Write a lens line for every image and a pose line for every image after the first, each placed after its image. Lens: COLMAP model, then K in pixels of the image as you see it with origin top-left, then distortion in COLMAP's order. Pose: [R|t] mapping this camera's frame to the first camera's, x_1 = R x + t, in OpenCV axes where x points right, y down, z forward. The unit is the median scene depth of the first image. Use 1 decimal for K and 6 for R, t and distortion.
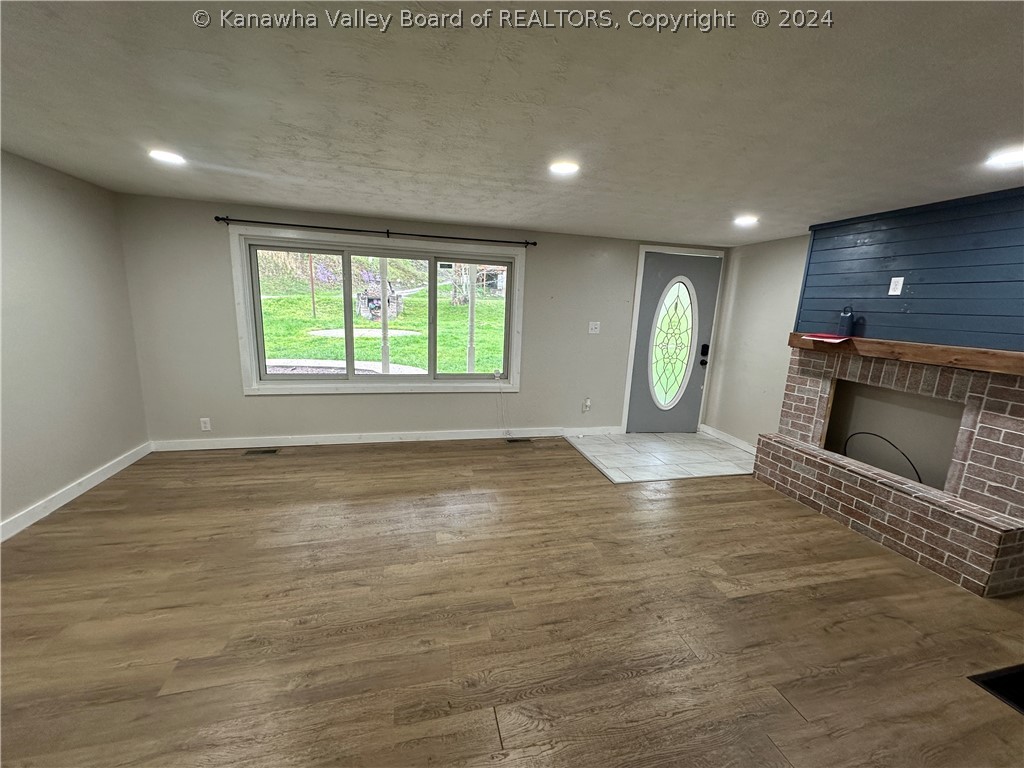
lens RADIAL K [[408.8, 0, 510.0], [0, 408.8, 385.1], [0, 0, 1]] dist [-0.003025, 0.000412]
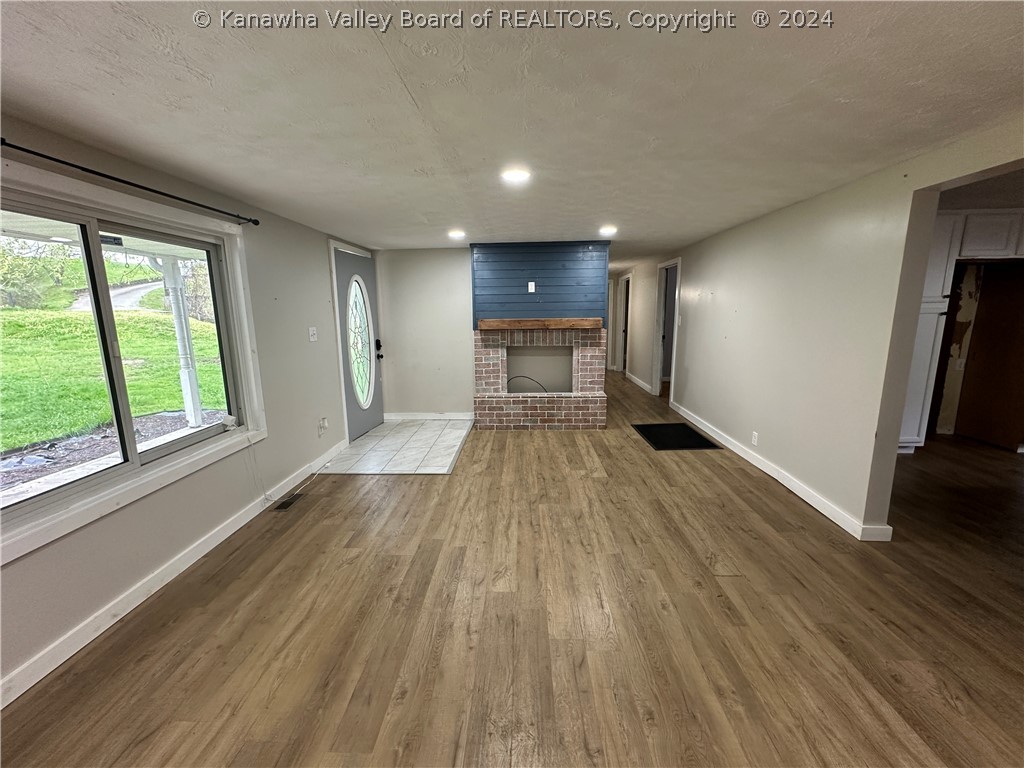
lens RADIAL K [[408.8, 0, 515.7], [0, 408.8, 386.0], [0, 0, 1]] dist [-0.003025, 0.000412]
pose [[0.257843, -0.222974, 0.940106, -0.708947], [0.214454, 0.961943, 0.169335, -0.131683], [-0.942086, 0.157948, 0.295848, 0.551625]]
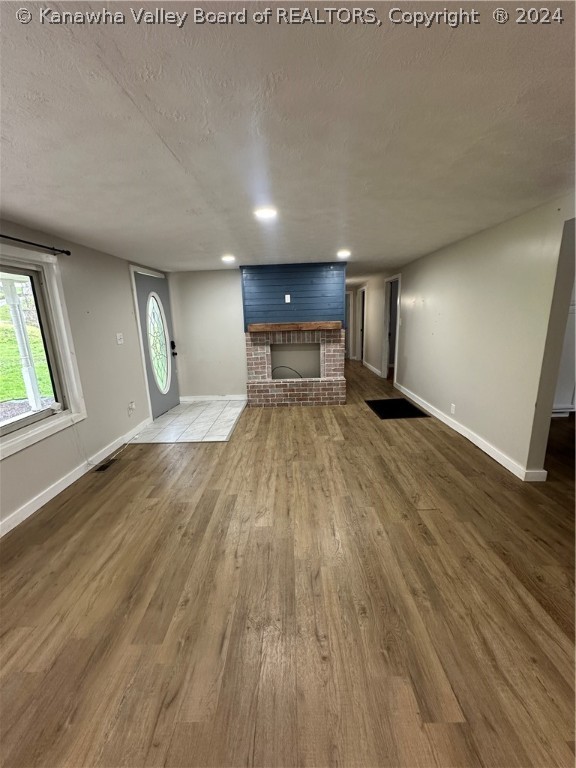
lens RADIAL K [[306.6, 0, 290.8], [0, 306.6, 387.6], [0, 0, 1]] dist [-0.003025, 0.000412]
pose [[0.235713, -0.274466, 0.932260, -0.699560], [0.234166, 0.947066, 0.219619, -0.128692], [-0.943189, 0.166536, 0.287506, 0.513209]]
